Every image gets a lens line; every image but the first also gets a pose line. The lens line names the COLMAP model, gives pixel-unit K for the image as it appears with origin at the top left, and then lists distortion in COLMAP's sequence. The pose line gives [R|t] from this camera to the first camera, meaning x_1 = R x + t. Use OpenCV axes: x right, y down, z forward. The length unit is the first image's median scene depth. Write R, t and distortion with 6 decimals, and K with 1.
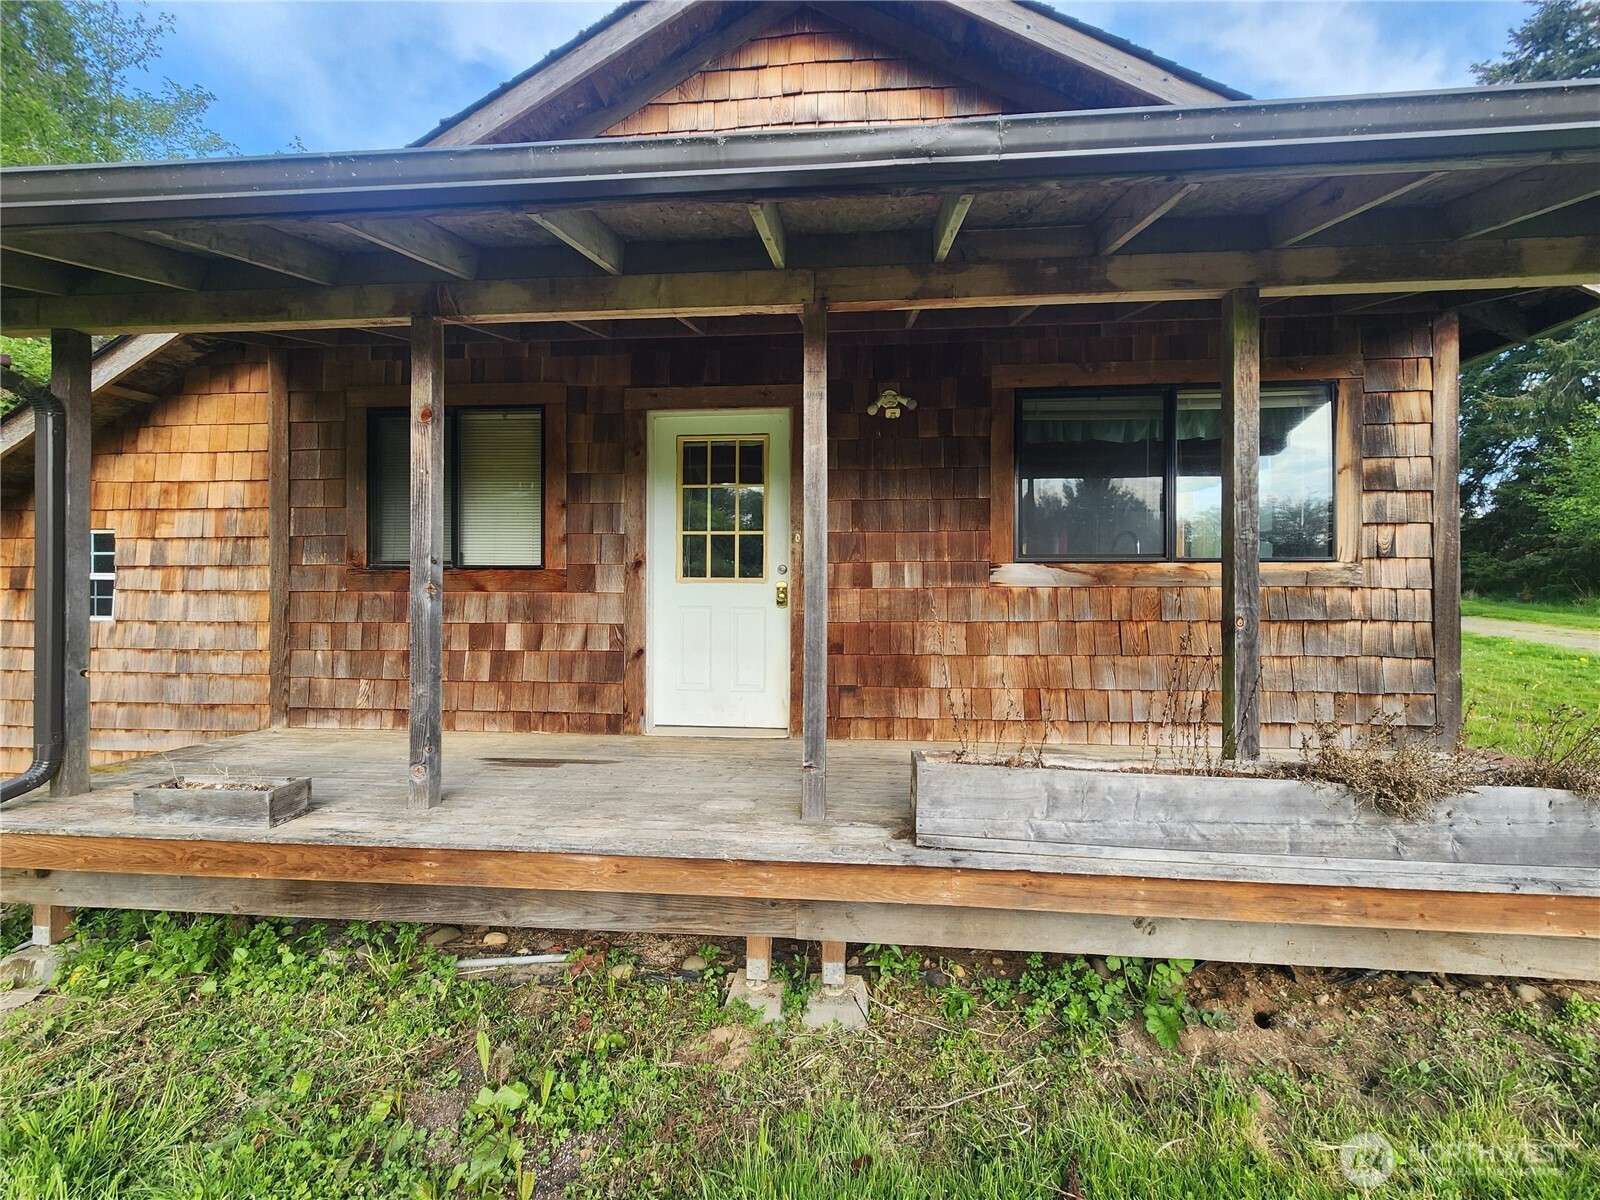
lens RADIAL K [[661.3, 0, 806.3], [0, 661.3, 589.5], [0, 0, 1]] dist [0.003298, 0.000163]
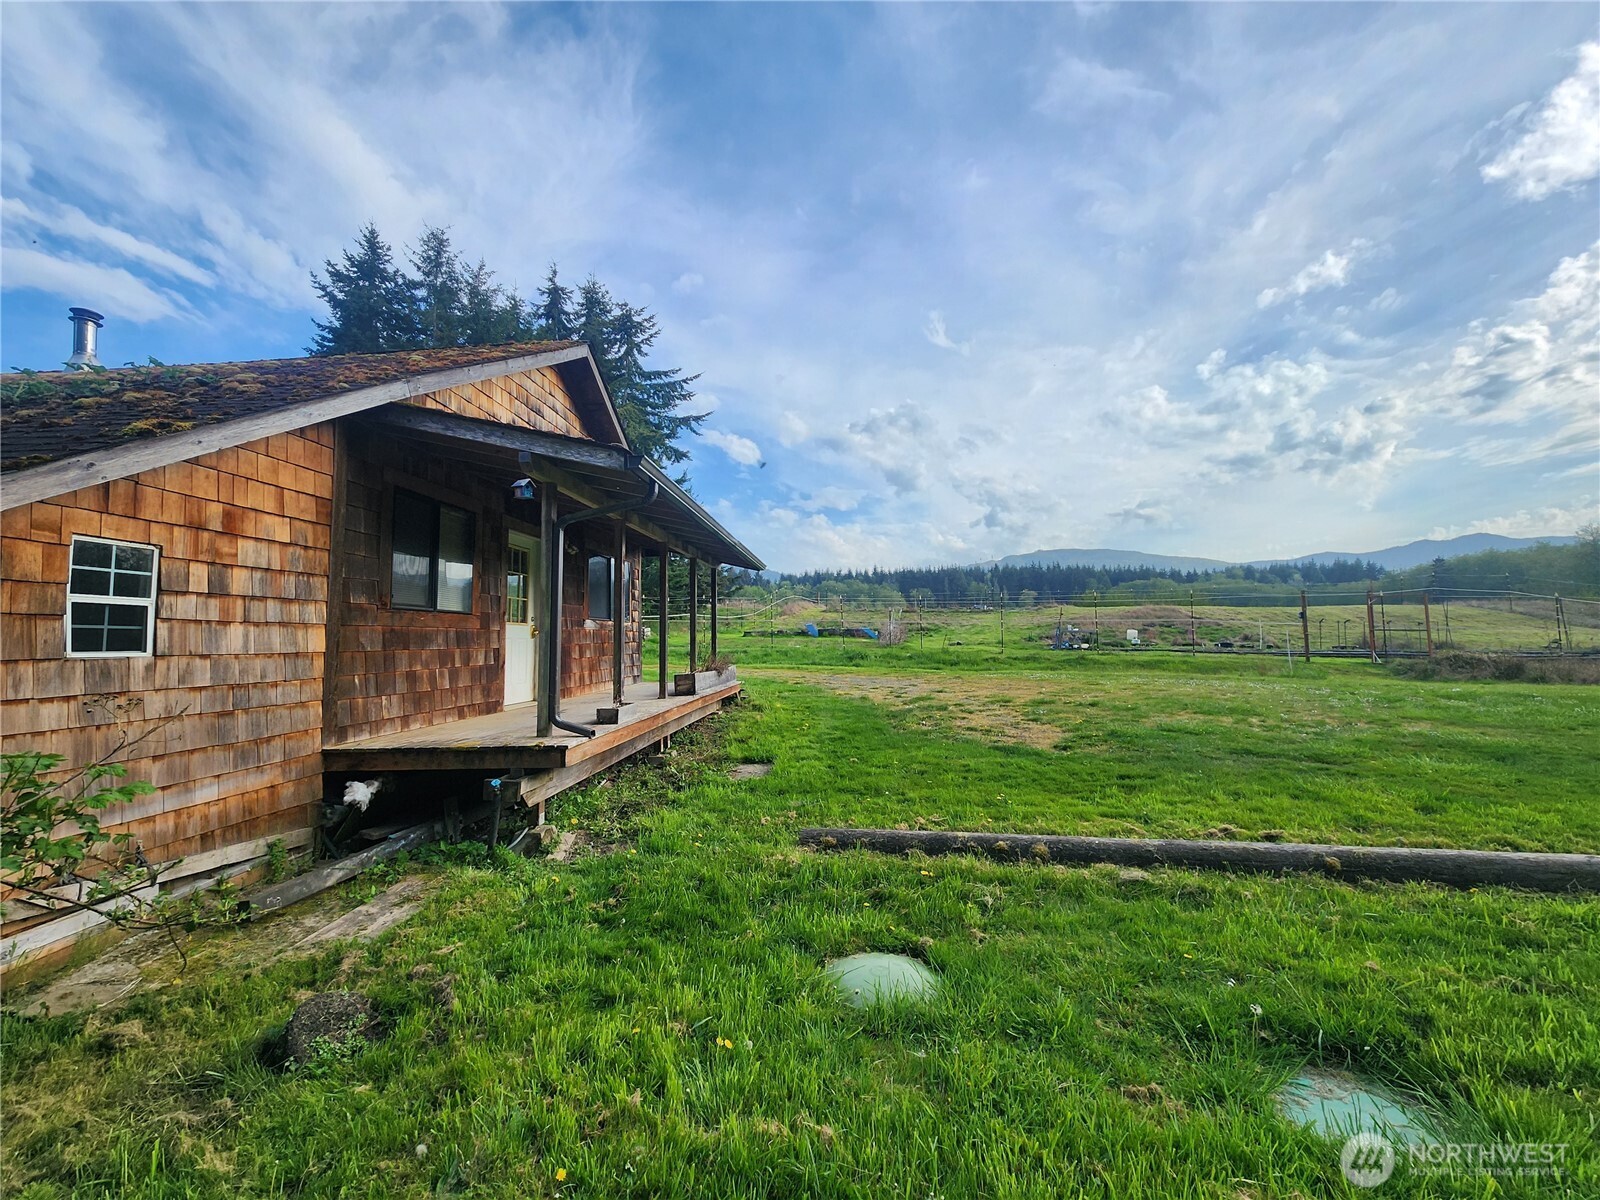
lens RADIAL K [[661.3, 0, 806.3], [0, 661.3, 589.5], [0, 0, 1]] dist [0.003298, 0.000163]
pose [[-0.026101, 0.073357, 0.996964, -1.918191], [0.006023, 0.997297, -0.073224, 0.029803], [-0.999641, 0.004093, -0.026472, 0.219716]]
